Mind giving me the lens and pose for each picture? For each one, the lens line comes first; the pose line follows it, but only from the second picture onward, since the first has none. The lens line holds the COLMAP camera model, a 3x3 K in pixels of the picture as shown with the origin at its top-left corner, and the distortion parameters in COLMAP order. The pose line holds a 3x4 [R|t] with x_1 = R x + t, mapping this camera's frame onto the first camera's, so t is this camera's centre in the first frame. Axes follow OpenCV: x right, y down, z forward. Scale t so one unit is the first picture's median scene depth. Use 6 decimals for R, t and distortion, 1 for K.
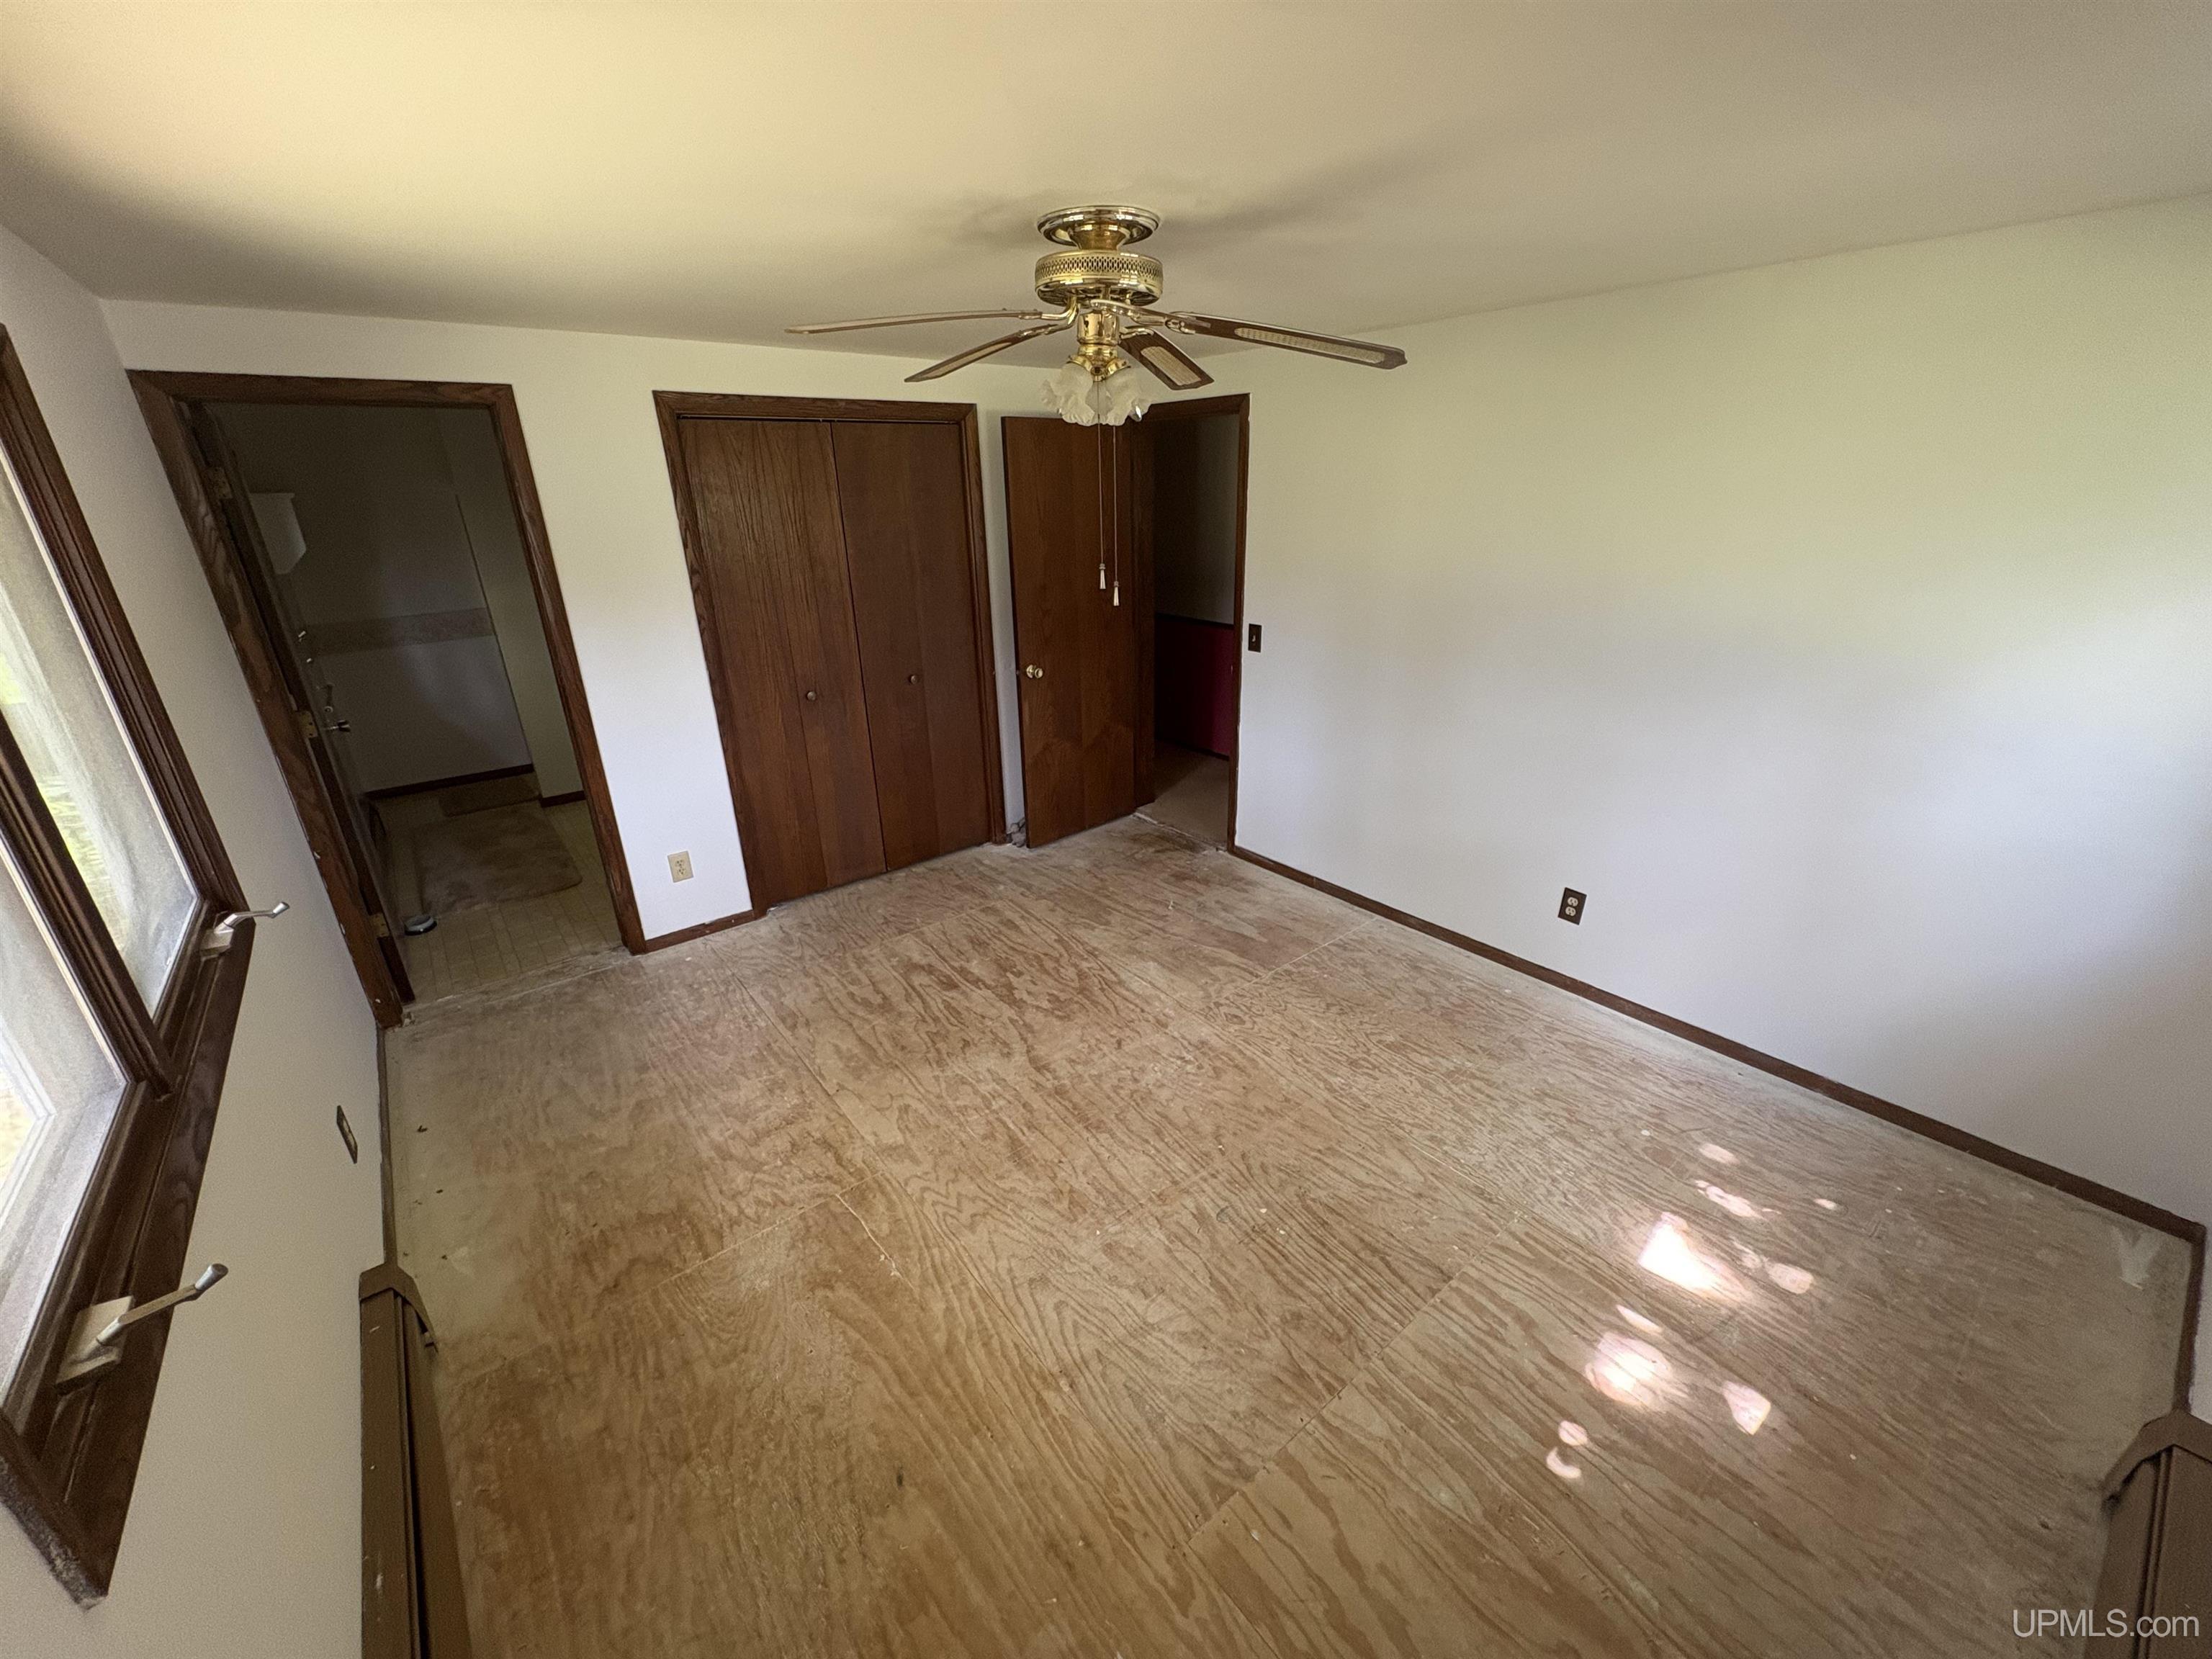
lens RADIAL K [[874.9, 0, 1109.9], [0, 874.9, 824.5], [0, 0, 1]] dist [-0.003226, 0.001759]
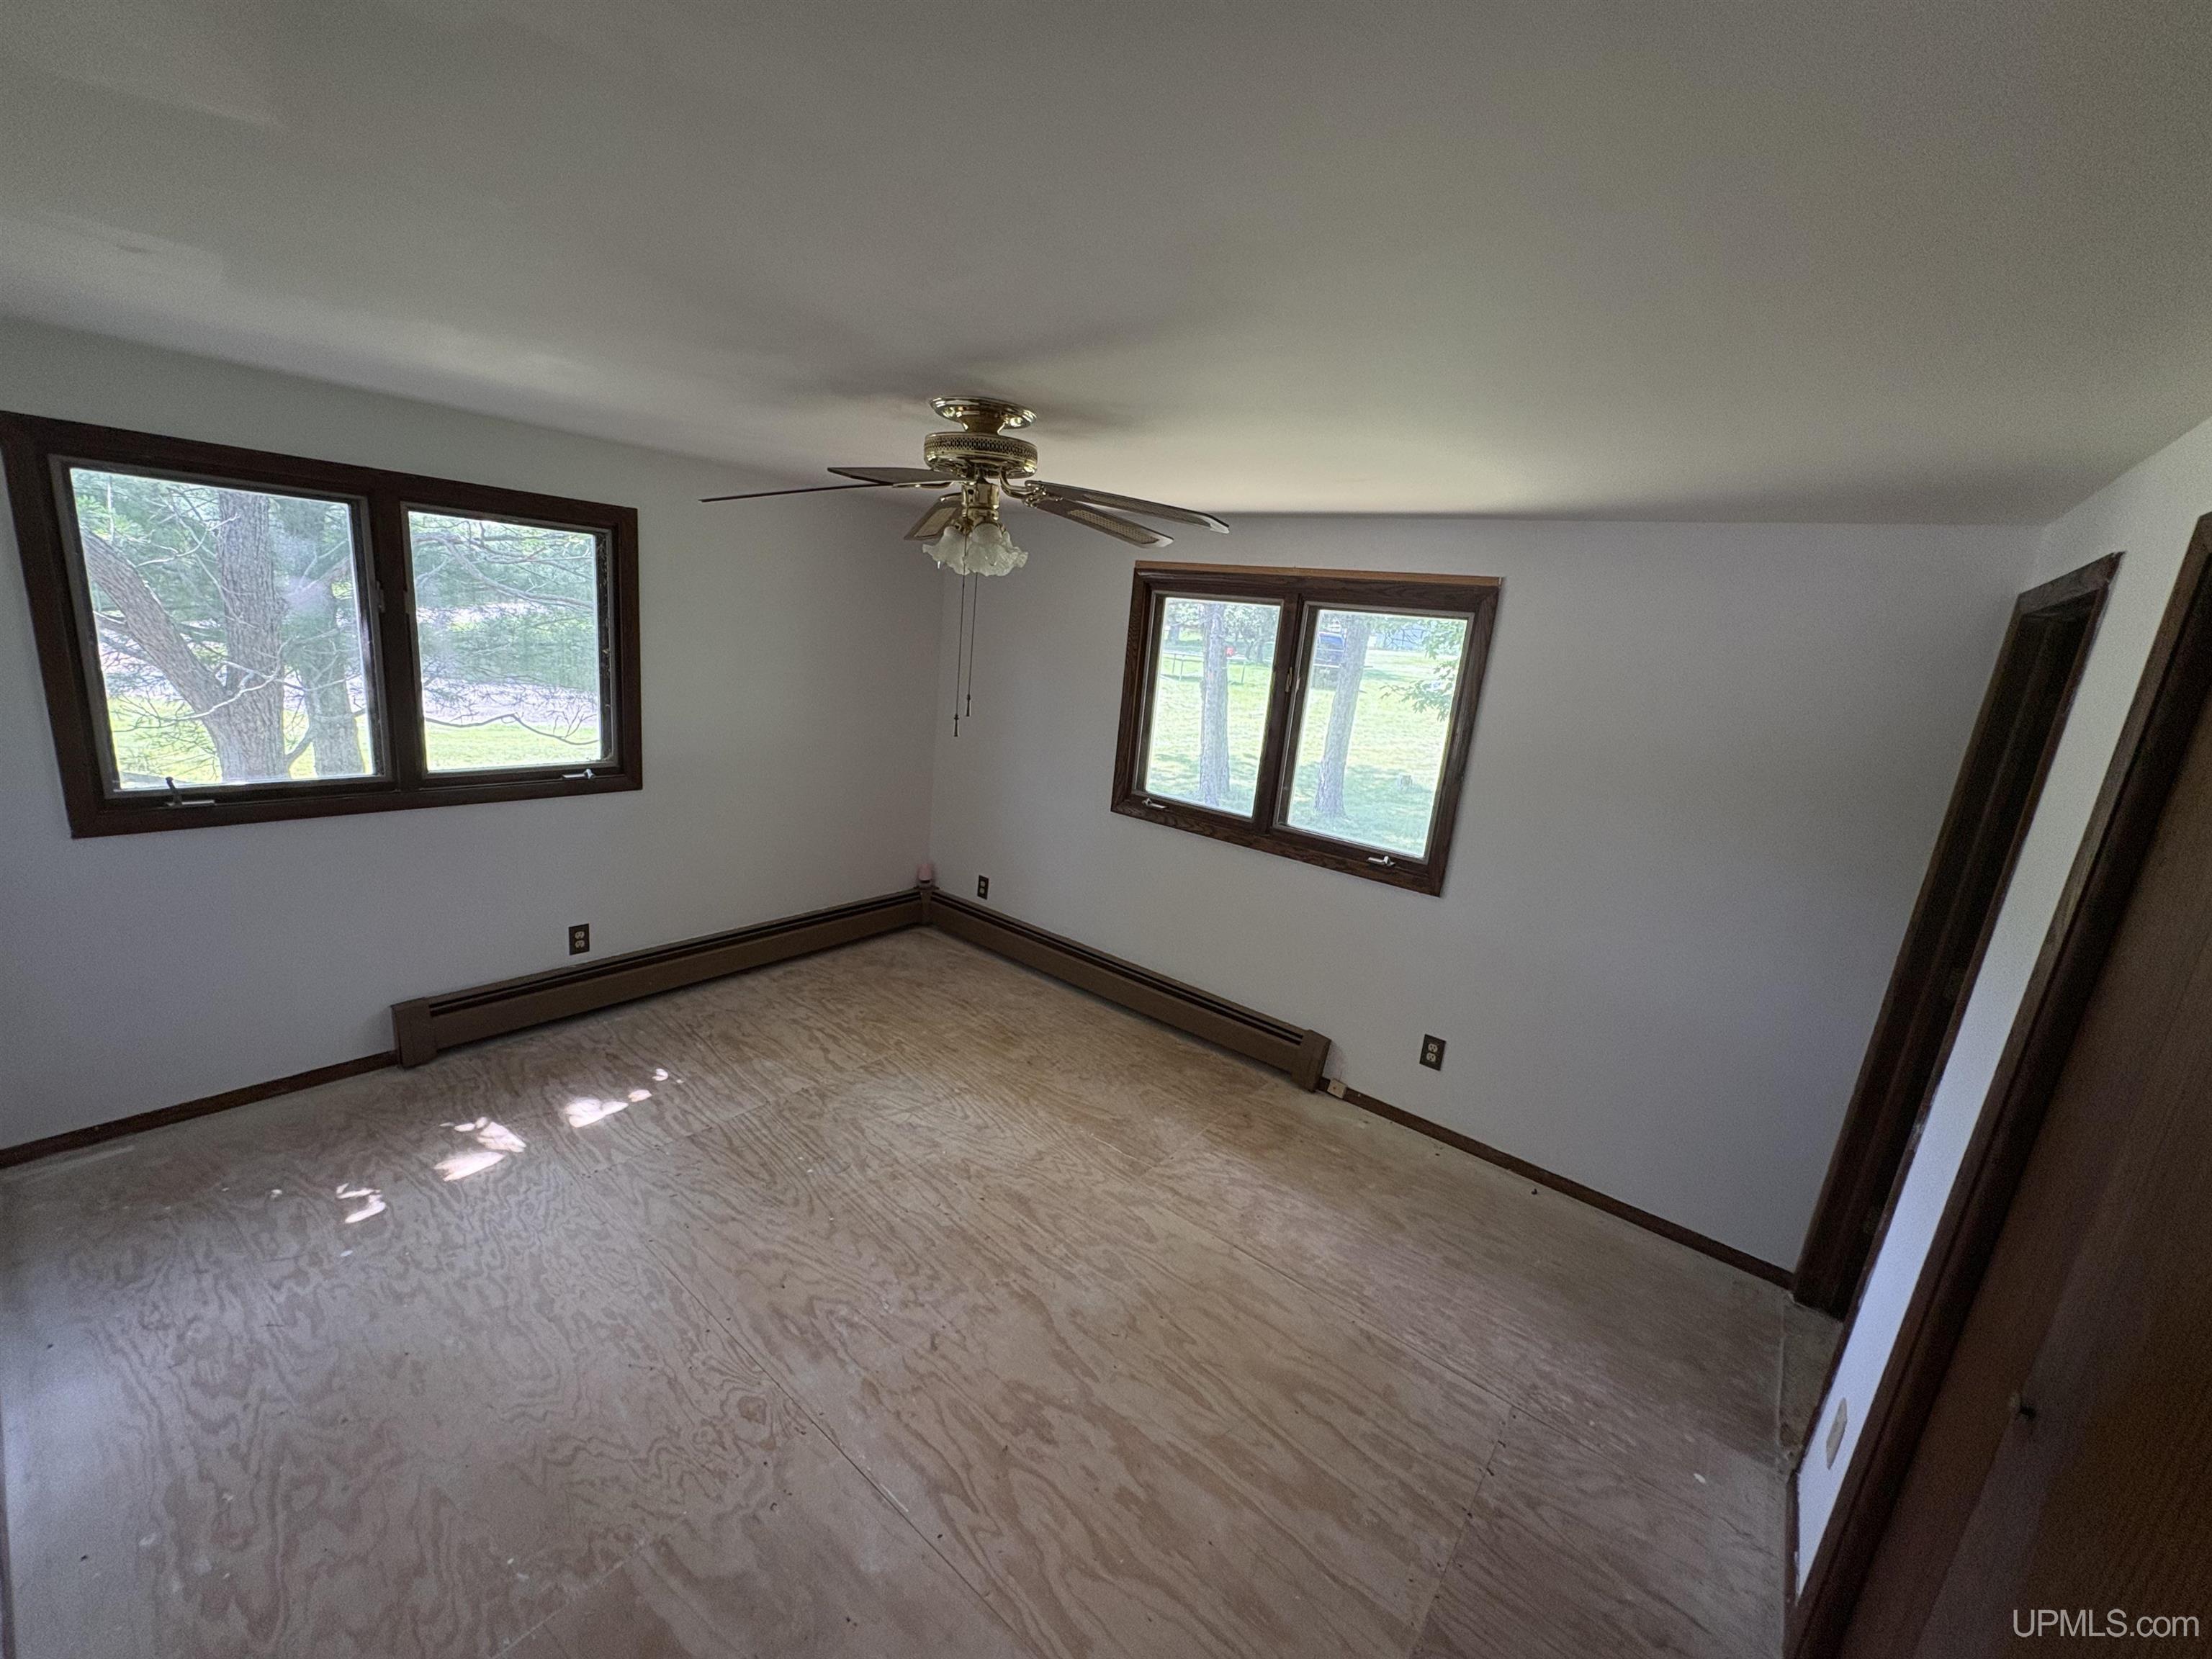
lens RADIAL K [[874.9, 0, 1104.1], [0, 874.9, 827.3], [0, 0, 1]] dist [-0.003226, 0.001759]
pose [[-0.973388, -0.021462, -0.228158, 0.056858], [-0.150241, 0.811555, 0.564629, -0.641517], [0.173045, 0.583881, -0.793182, 1.588047]]
